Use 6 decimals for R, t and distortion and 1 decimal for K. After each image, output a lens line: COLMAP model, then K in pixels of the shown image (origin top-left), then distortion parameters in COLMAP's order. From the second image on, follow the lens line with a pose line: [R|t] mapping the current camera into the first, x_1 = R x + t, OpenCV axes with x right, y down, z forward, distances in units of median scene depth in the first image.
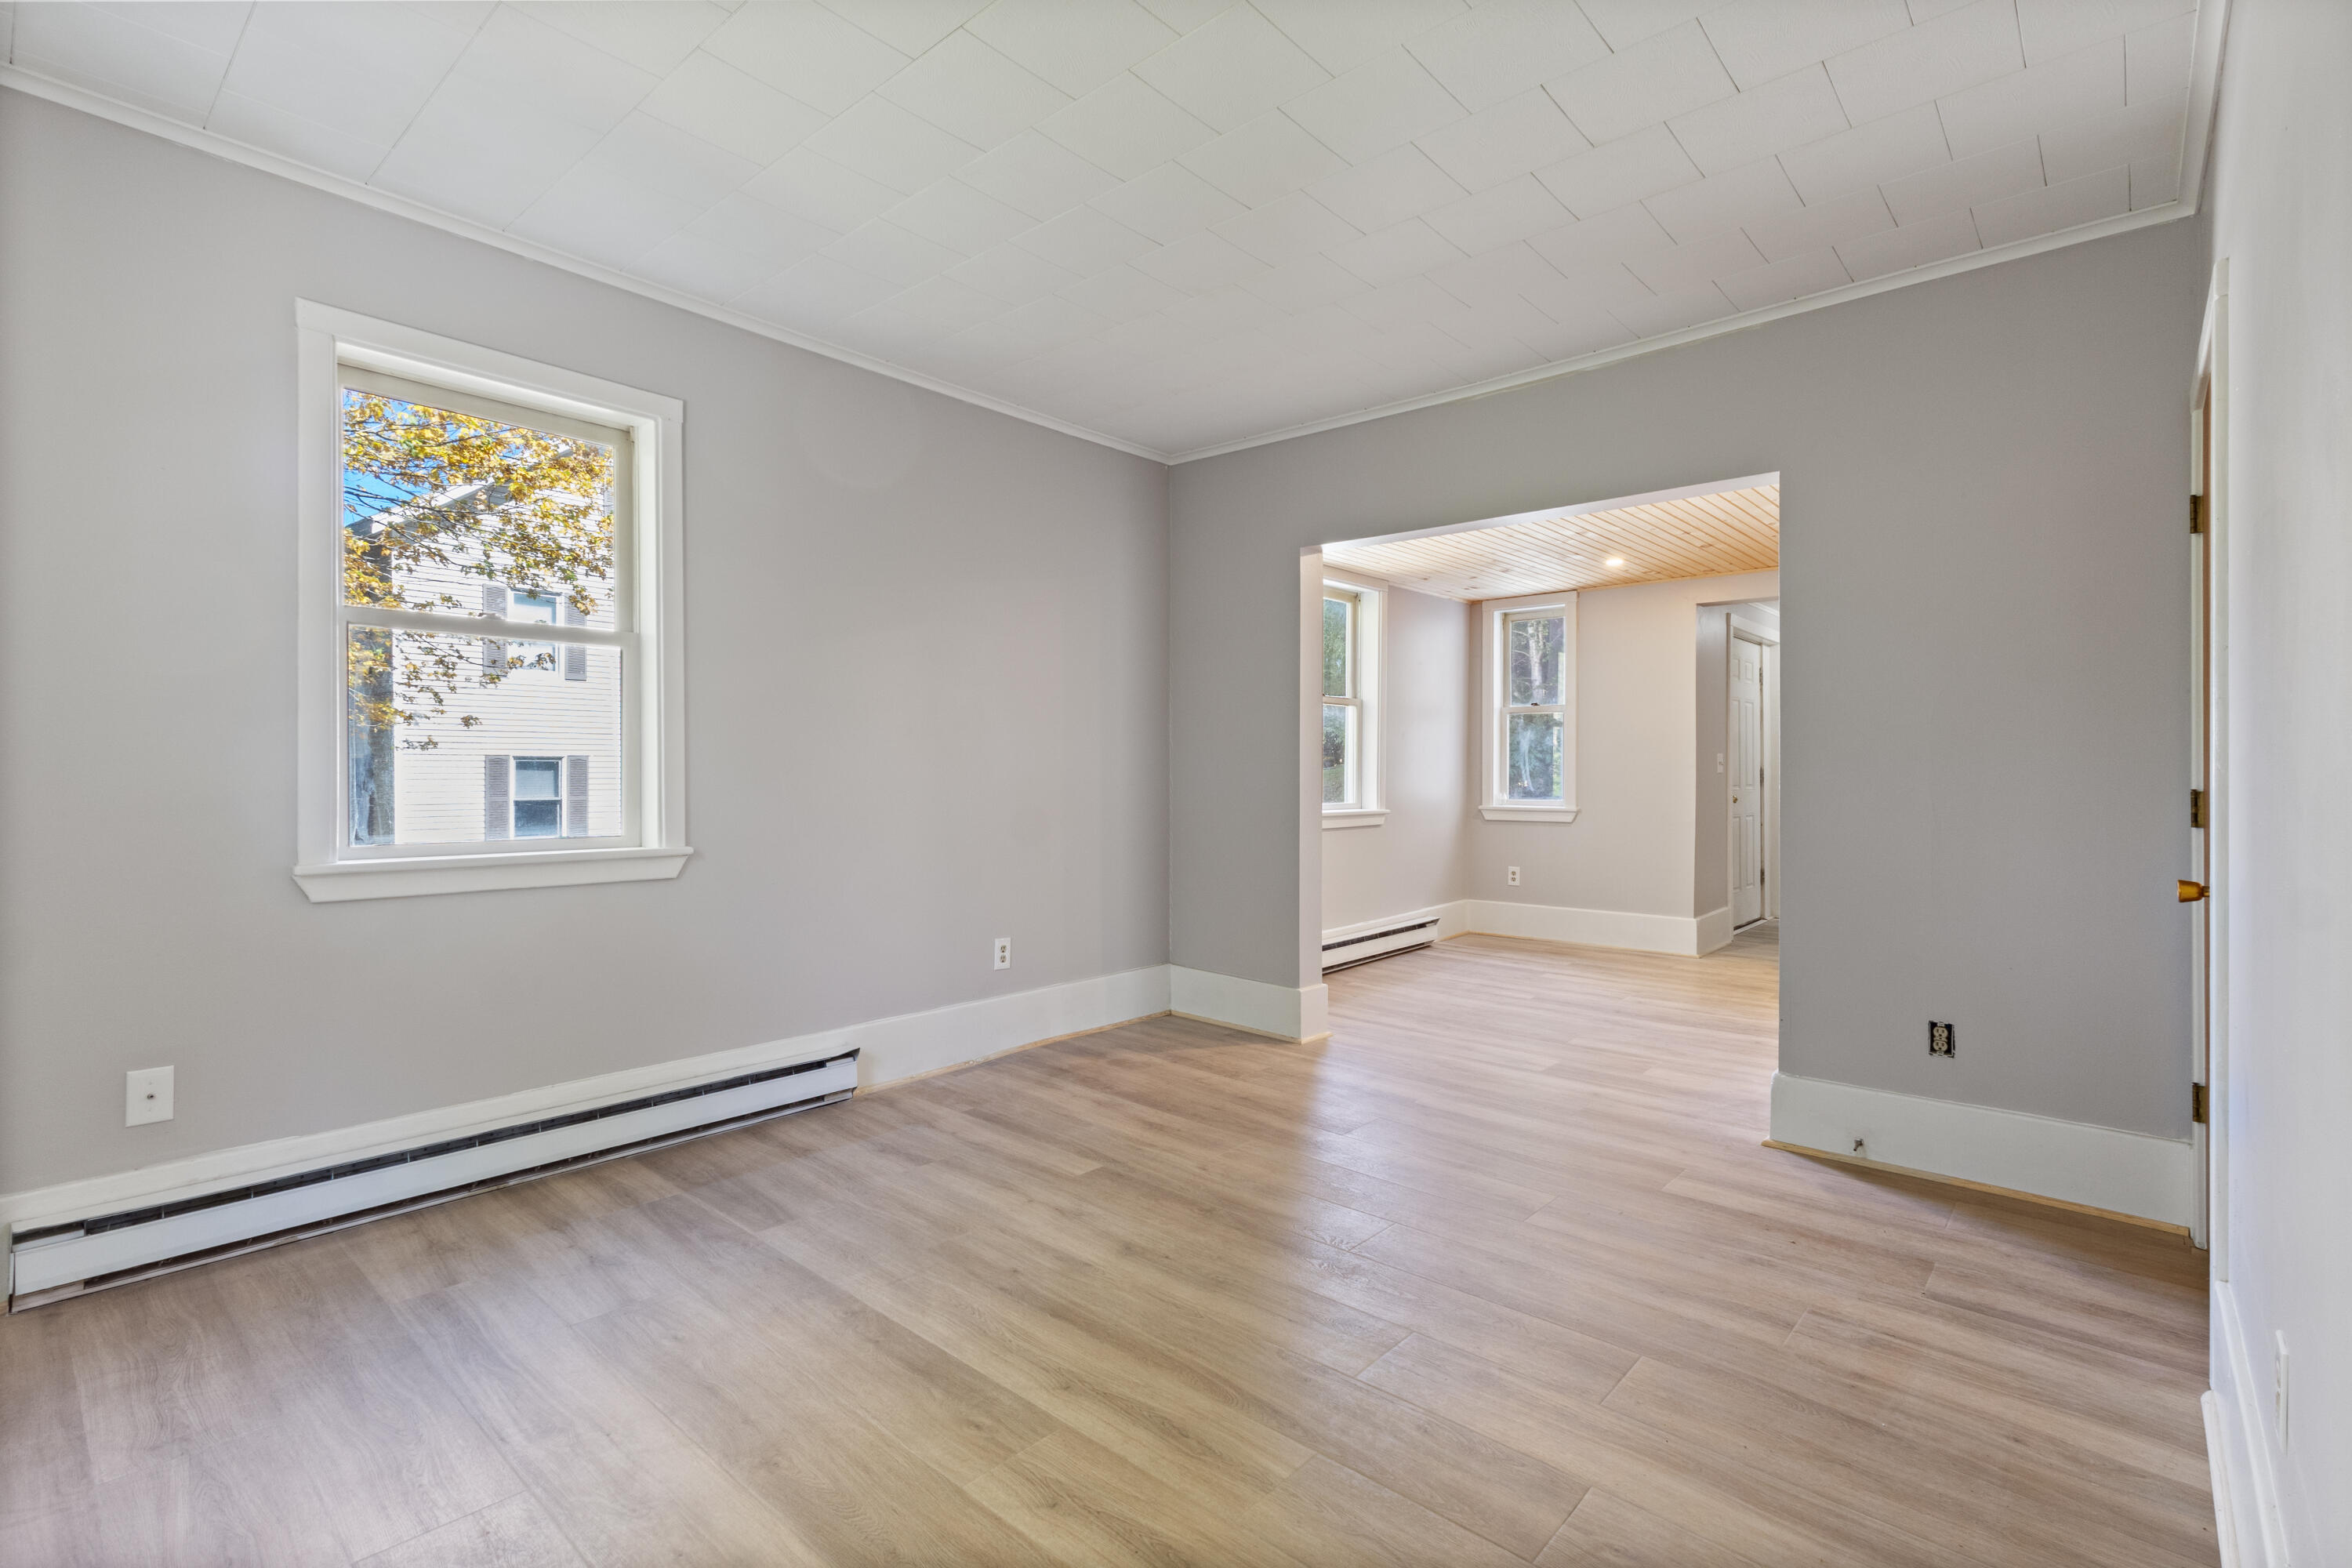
lens RADIAL K [[1079.9, 0, 1174.3], [0, 1079.9, 780.2], [0, 0, 1]] dist [-0.000488, 0.002225]
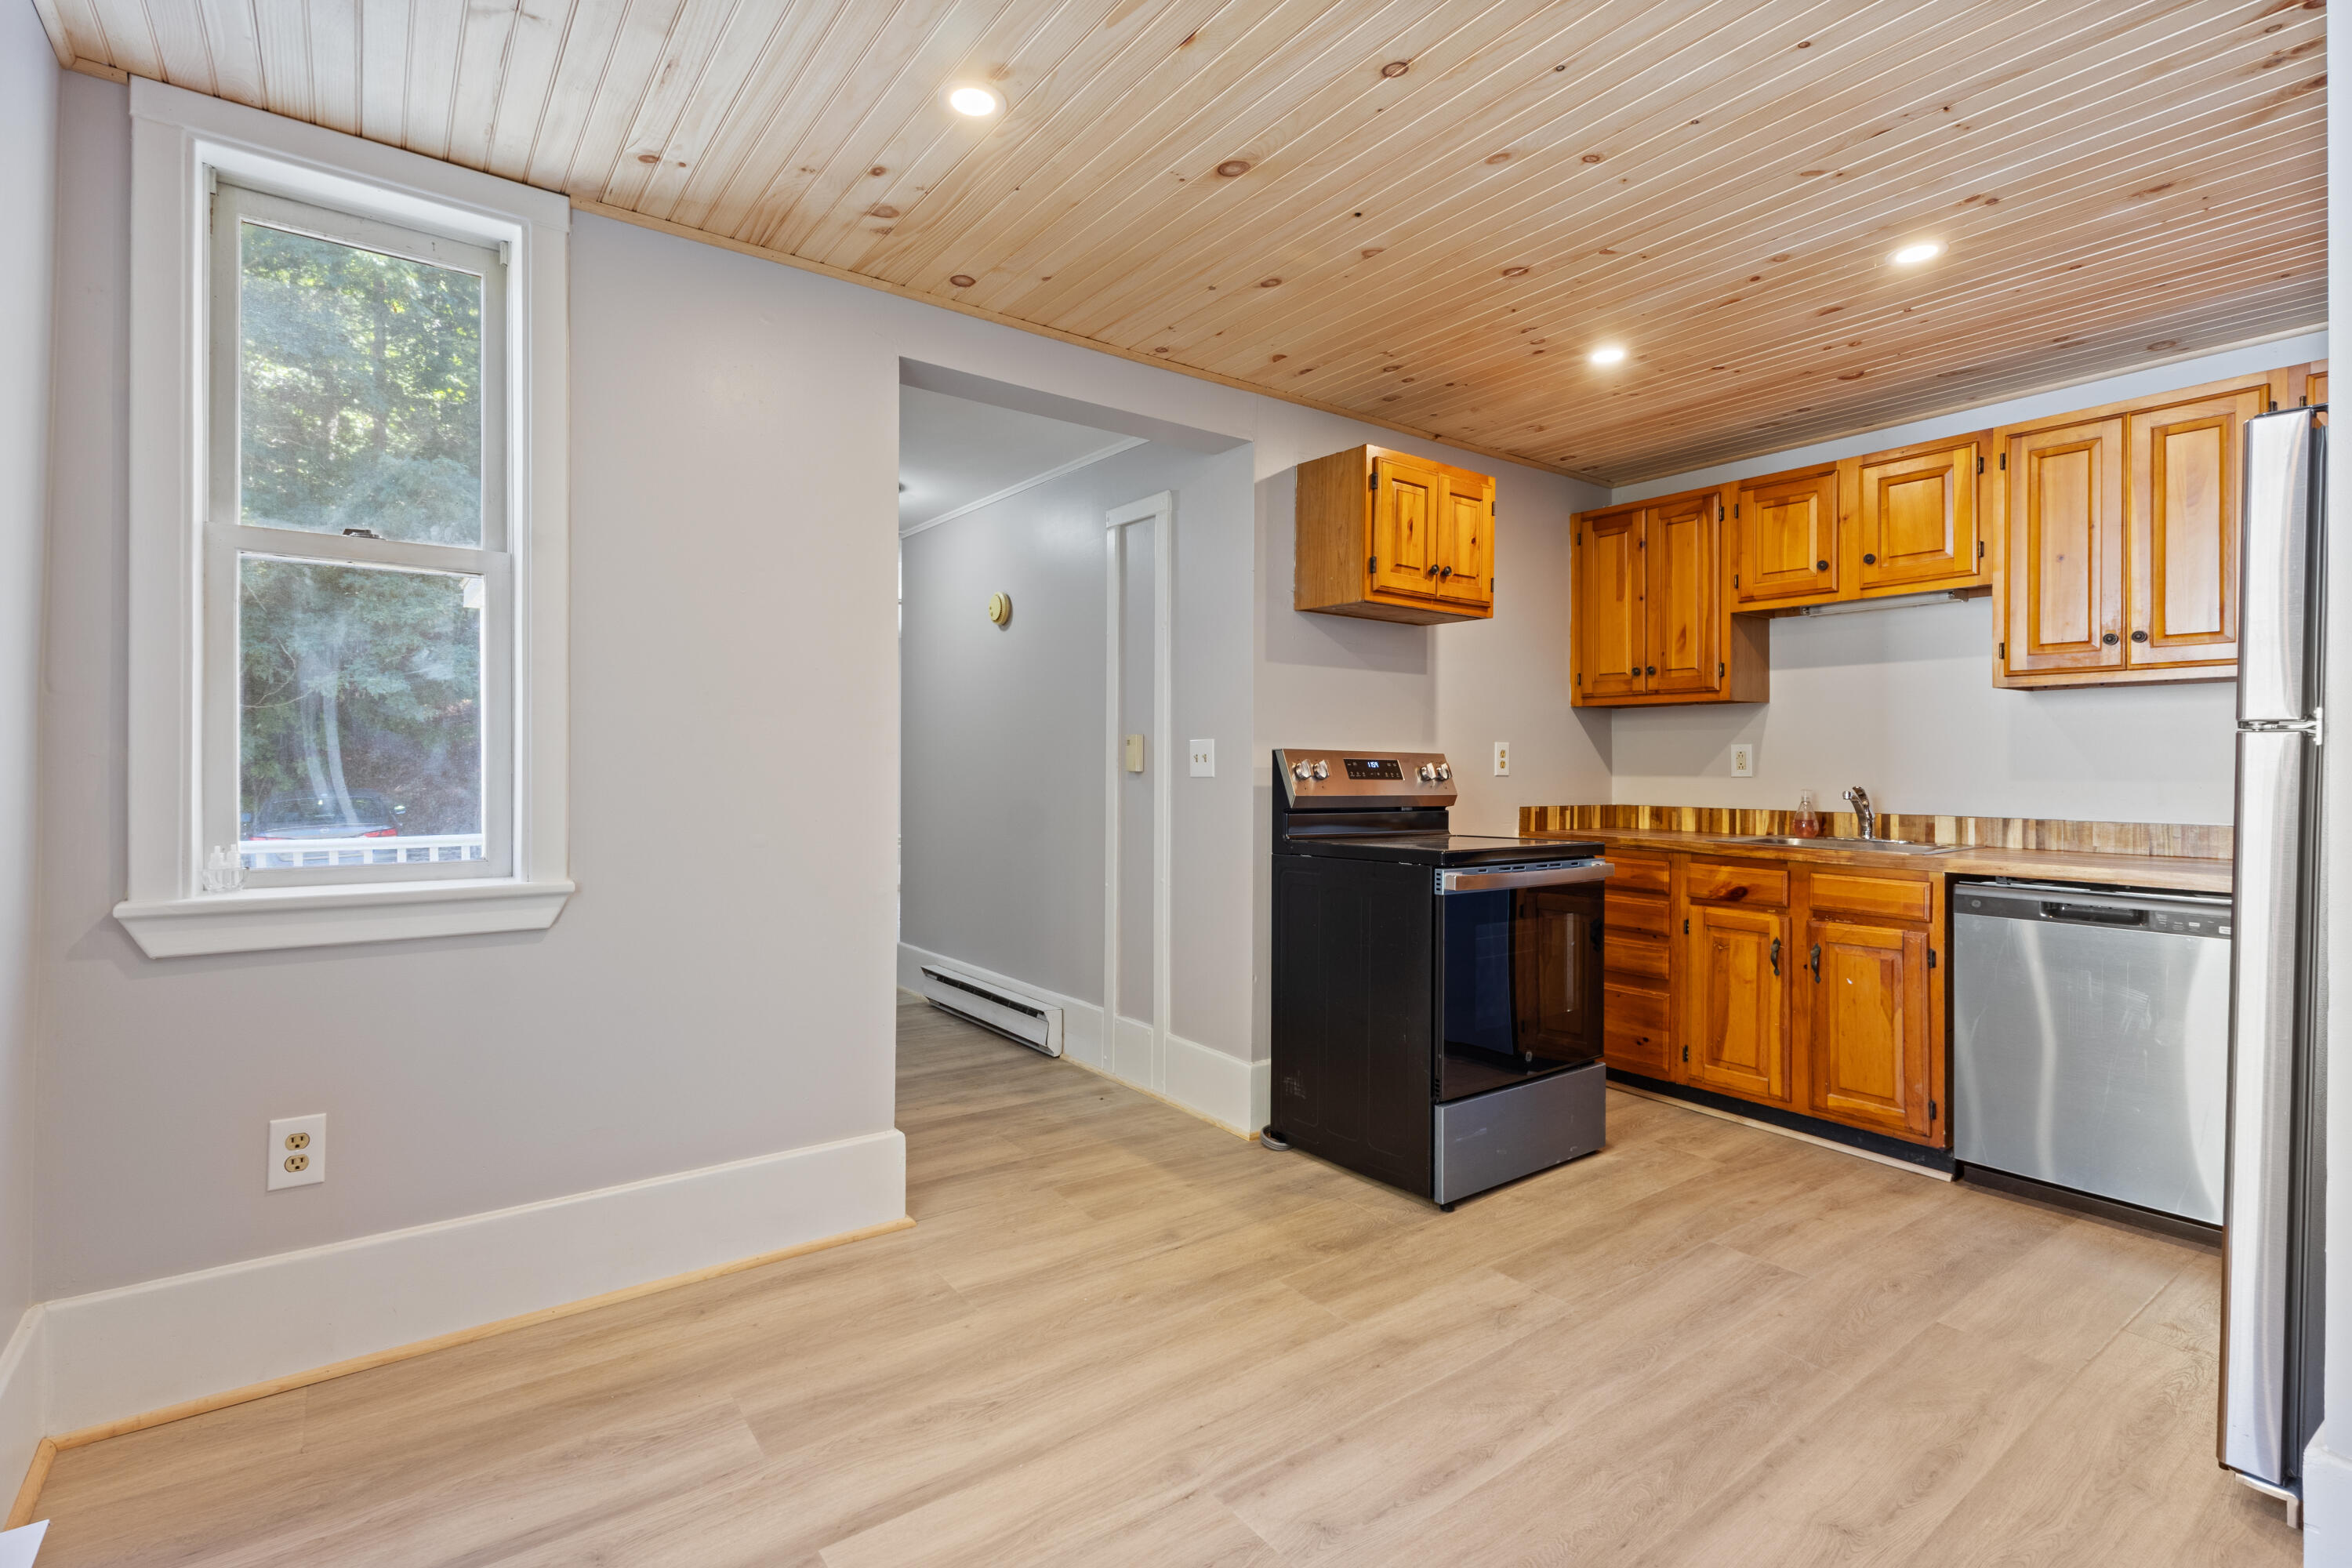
lens RADIAL K [[1079.9, 0, 1176.8], [0, 1079.9, 766.2], [0, 0, 1]] dist [-0.000488, 0.002225]
pose [[0.195795, 0.000327, 0.980645, 0.218203], [0.005889, 0.999982, -0.001509, -0.015273], [-0.980627, 0.006071, 0.195790, 1.737405]]
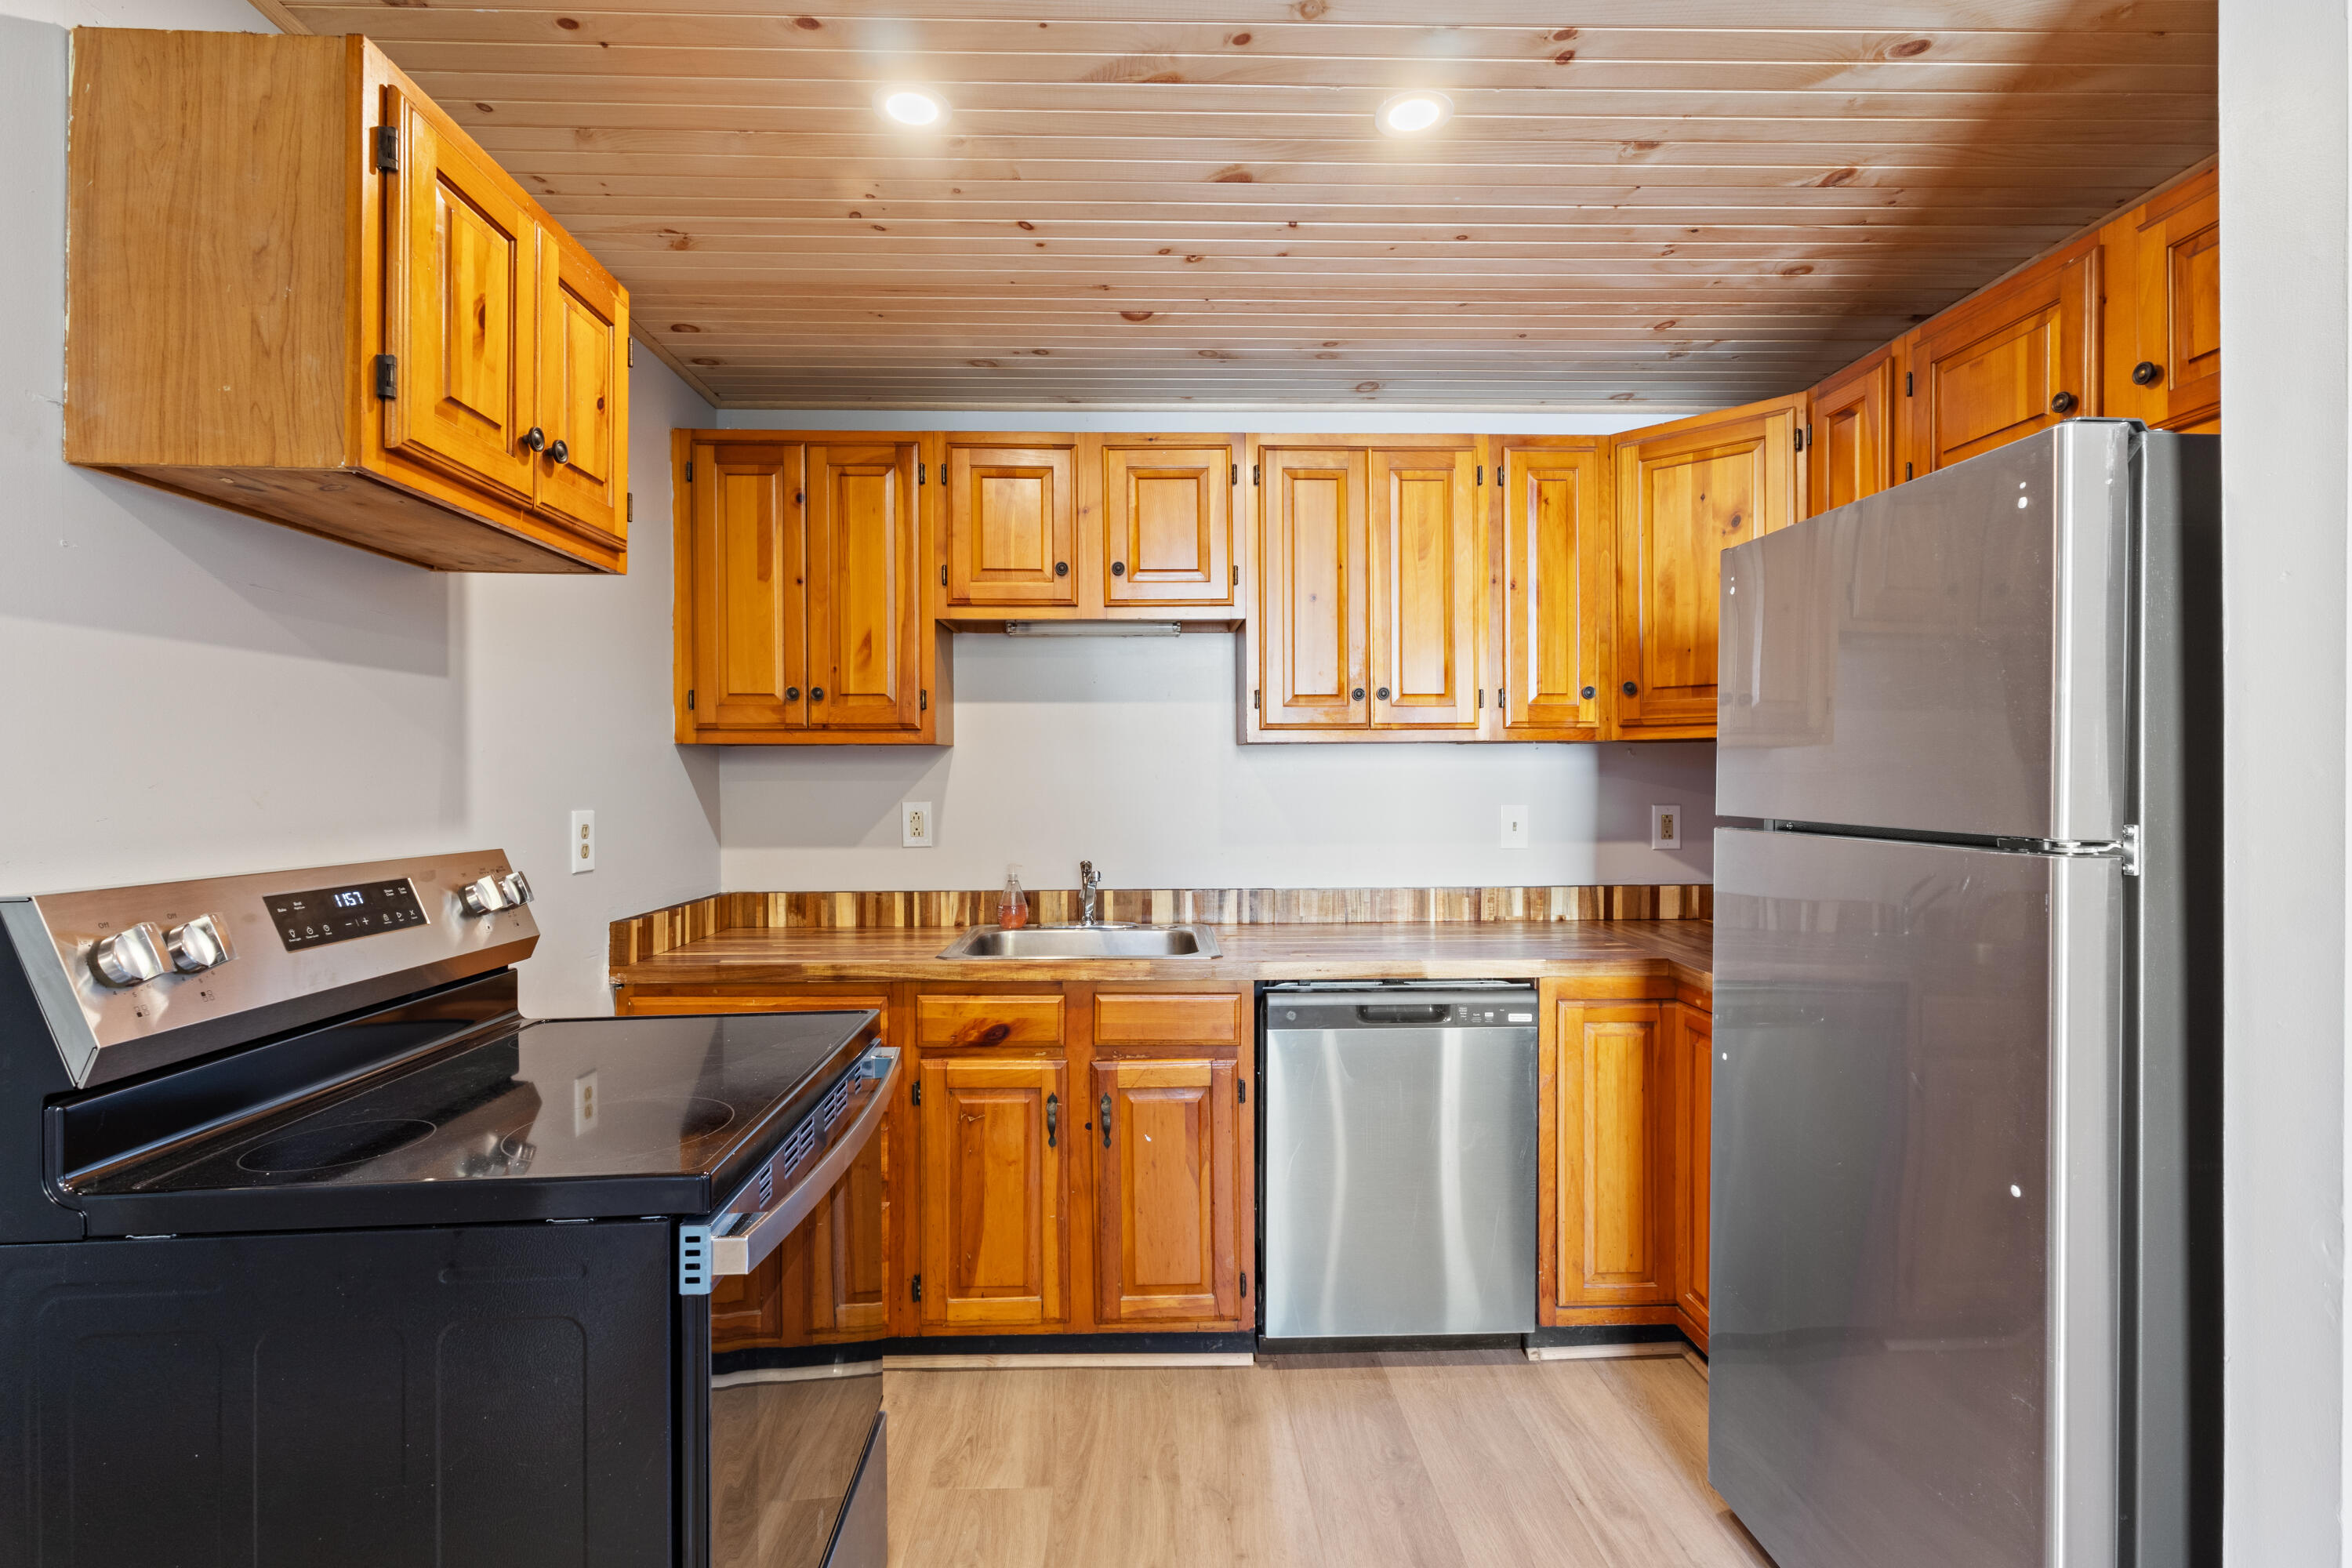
lens RADIAL K [[1079.9, 0, 1171.8], [0, 1079.9, 777.4], [0, 0, 1]] dist [-0.000488, 0.002225]
pose [[-0.693297, 0.002386, 0.720648, 0.809908], [0.011839, 0.999897, 0.008079, -0.067719], [-0.720555, 0.014133, -0.693254, 1.822052]]
